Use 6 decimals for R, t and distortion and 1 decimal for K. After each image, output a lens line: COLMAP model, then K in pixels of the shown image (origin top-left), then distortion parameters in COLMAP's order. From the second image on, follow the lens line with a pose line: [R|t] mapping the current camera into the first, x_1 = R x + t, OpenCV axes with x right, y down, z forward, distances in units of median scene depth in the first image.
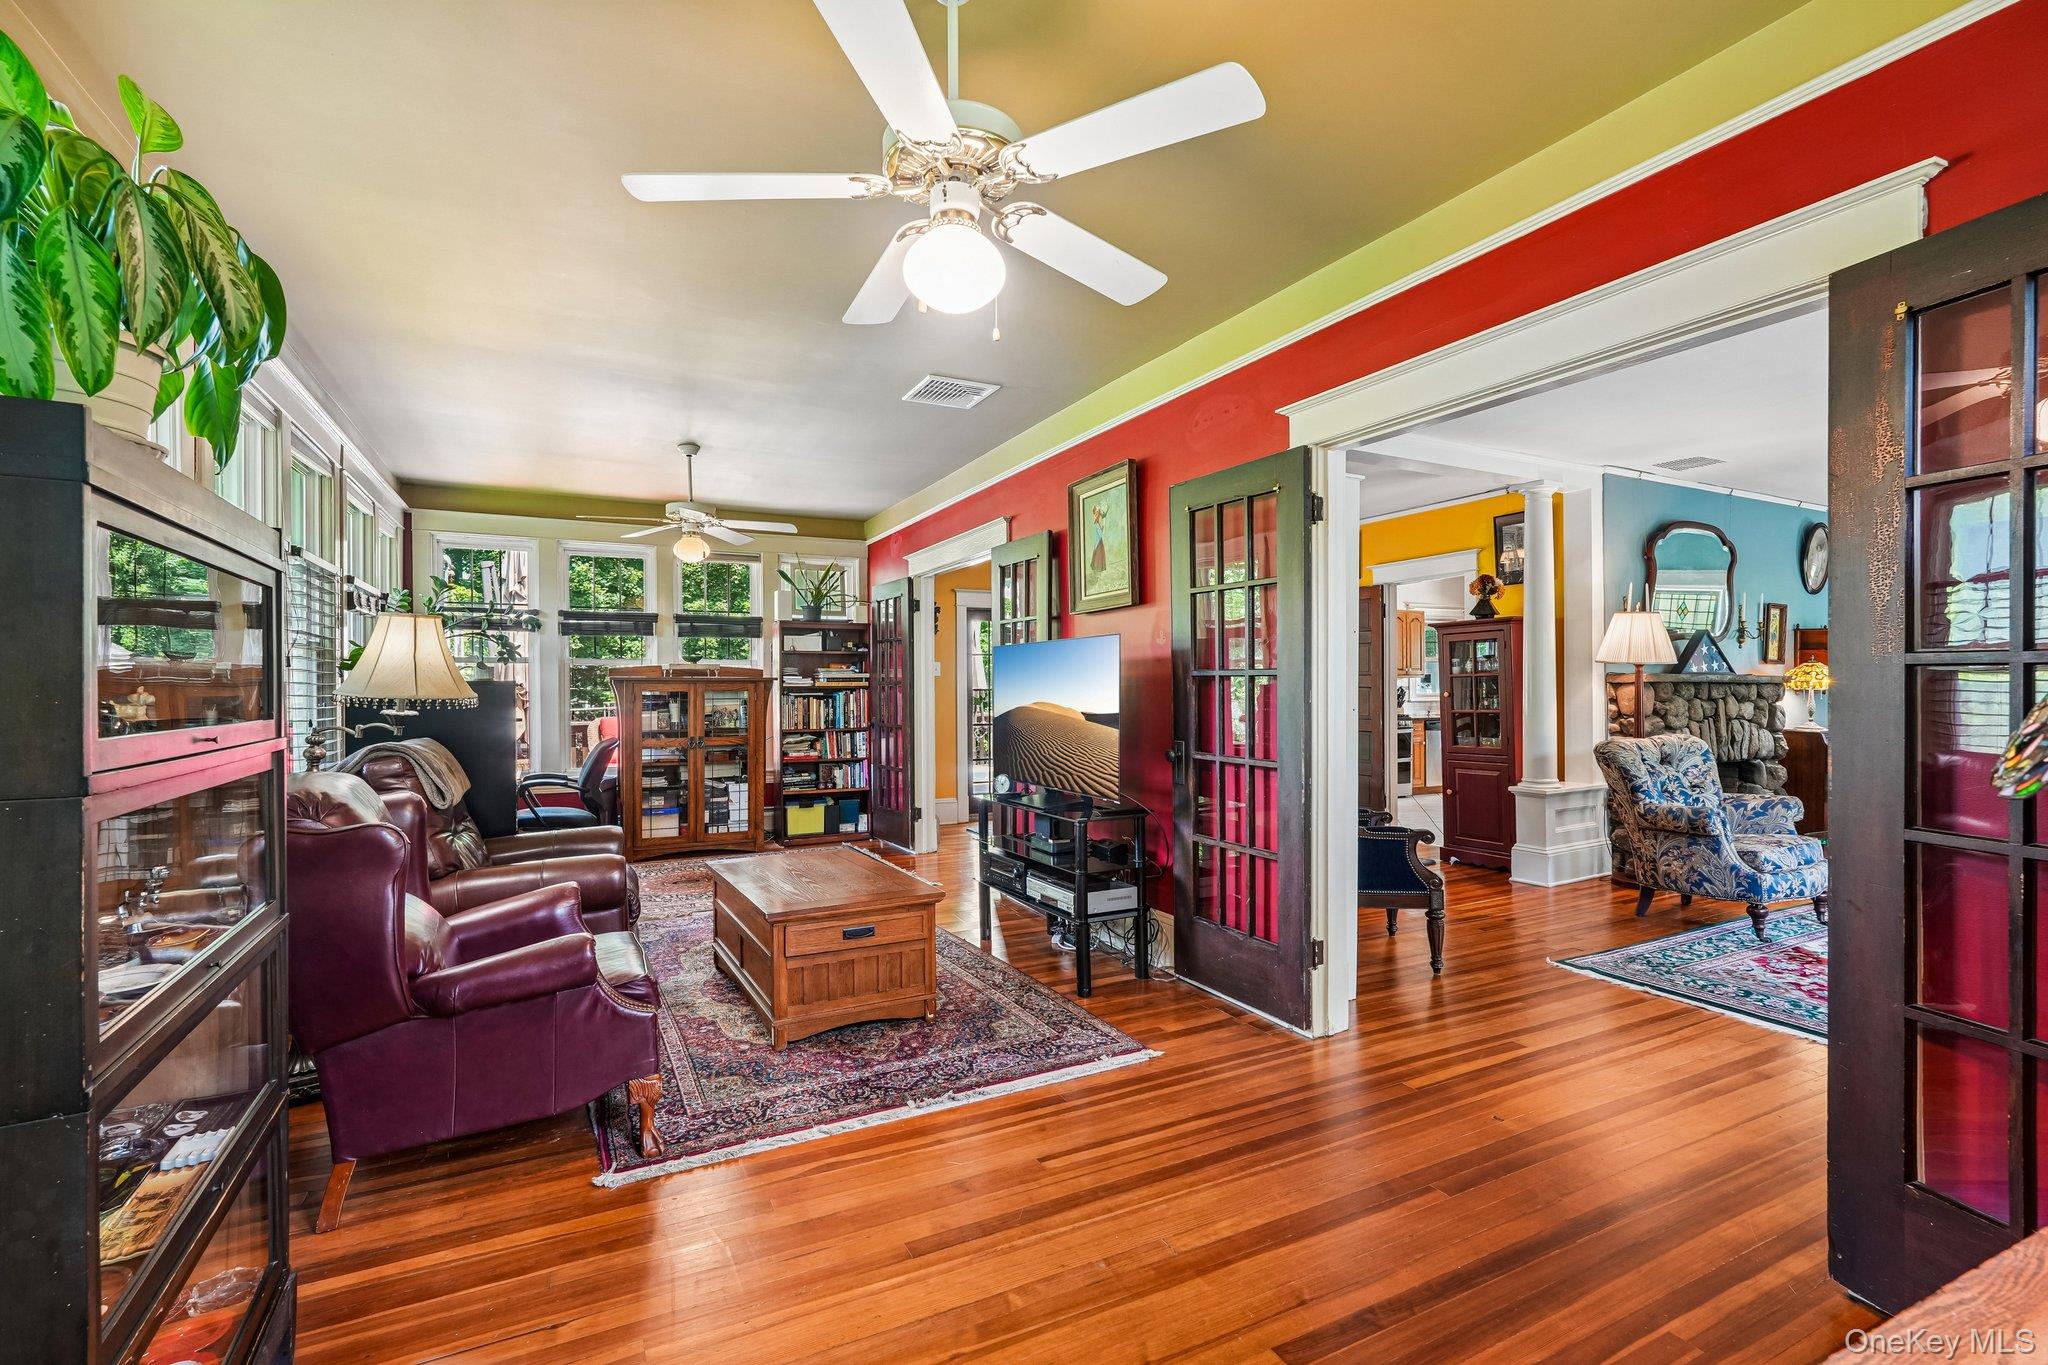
lens RADIAL K [[913.4, 0, 1003.1], [0, 913.4, 681.2], [0, 0, 1]] dist [-0.013488, 0.005438]
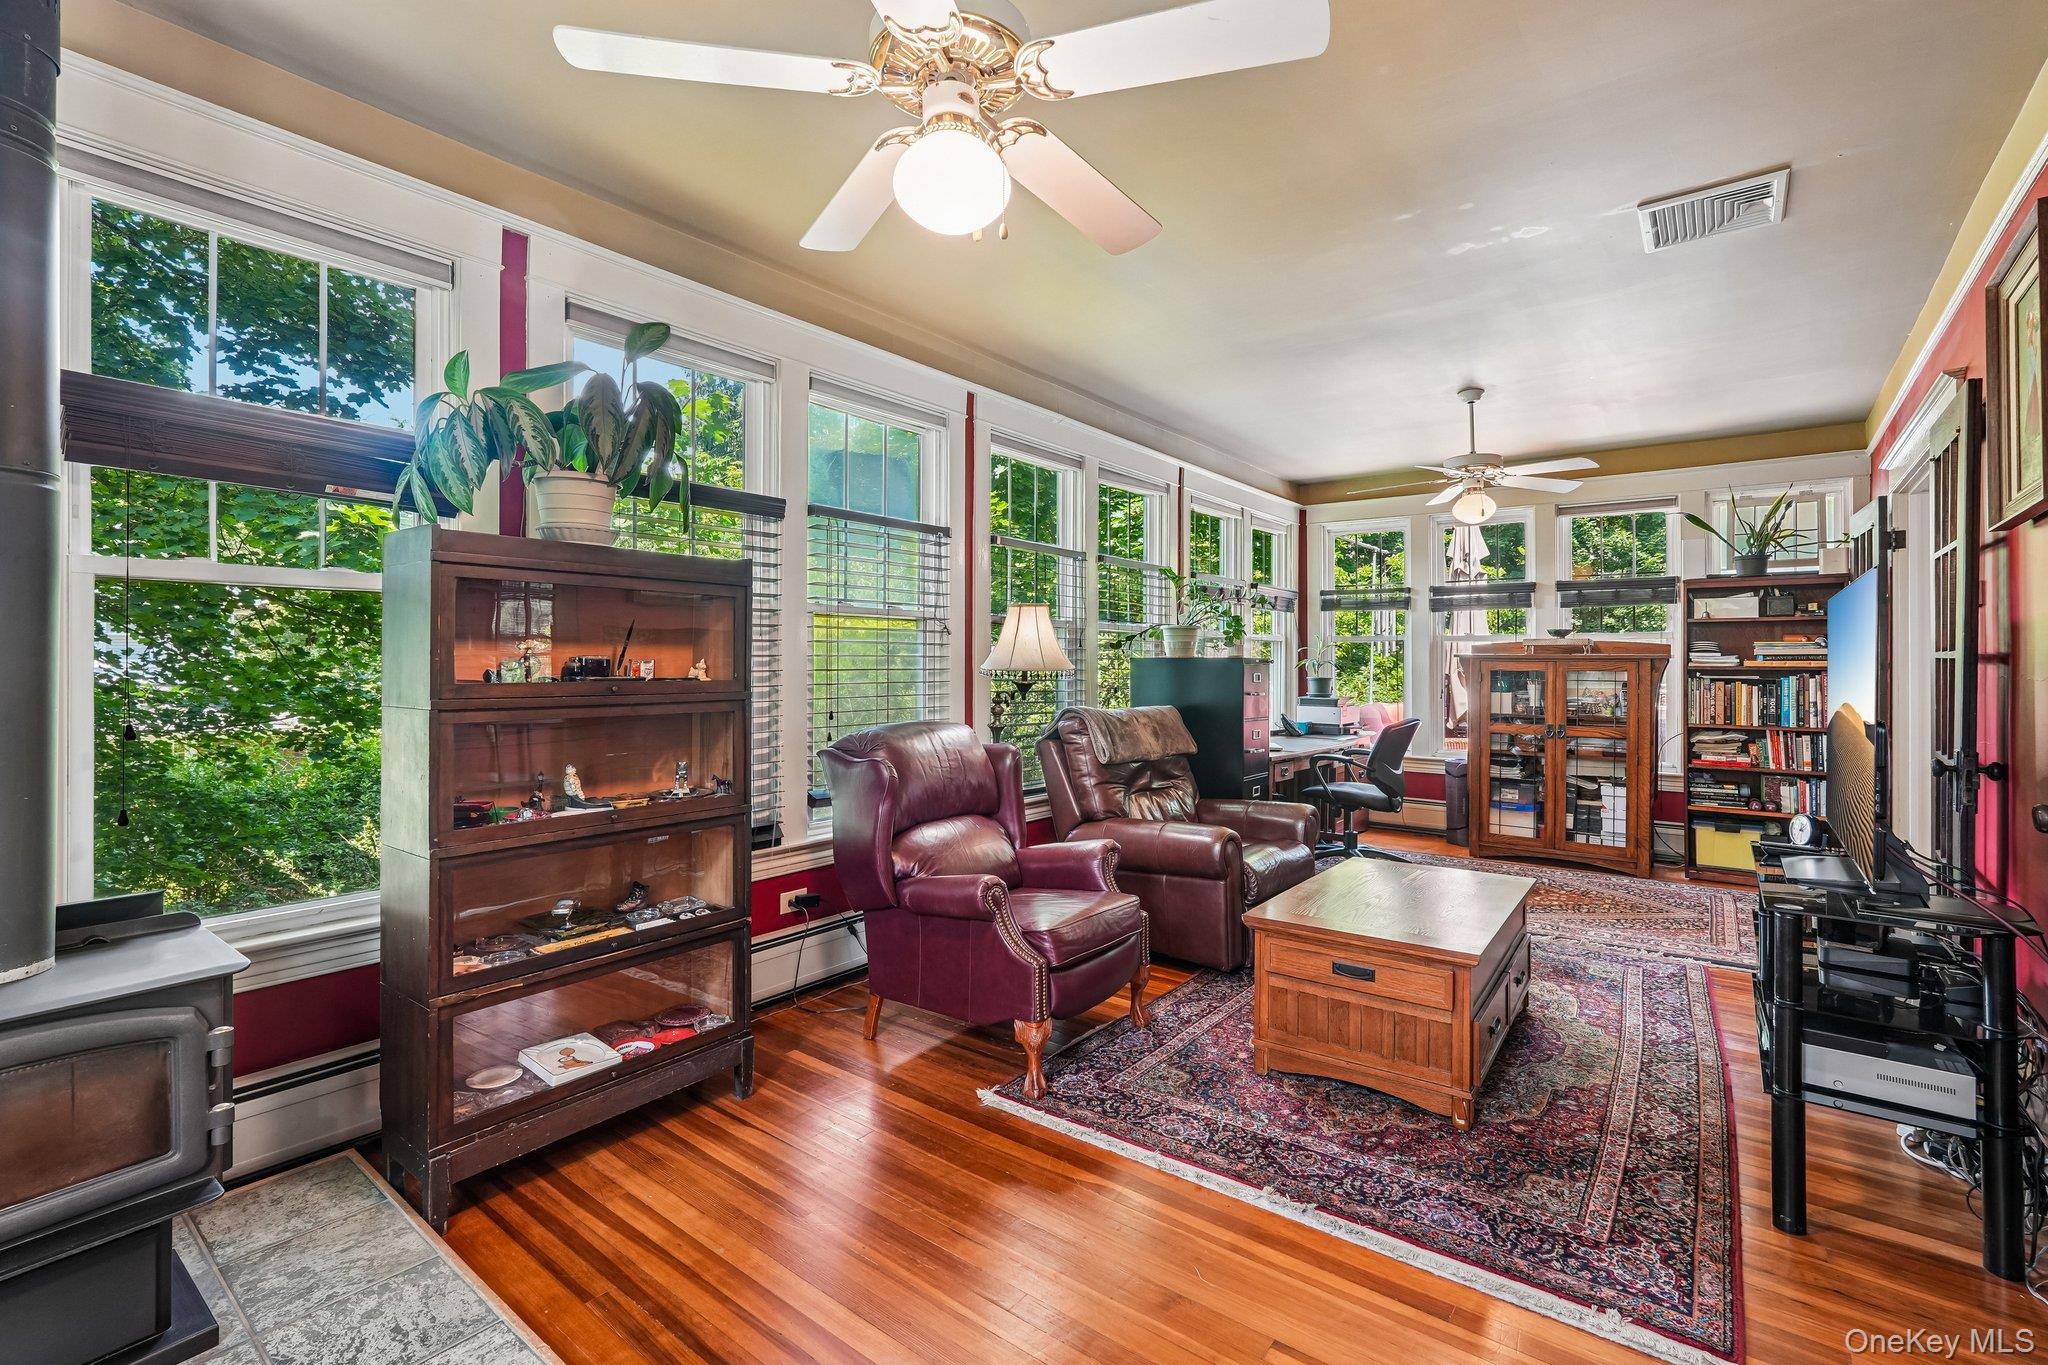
lens RADIAL K [[913.4, 0, 1030.9], [0, 913.4, 657.7], [0, 0, 1]] dist [-0.013488, 0.005438]
pose [[0.434587, 0.001208, -0.900629, 0.294922], [-0.004157, 0.999991, -0.000664, 0.001852], [0.900620, 0.004033, 0.434589, 0.268451]]
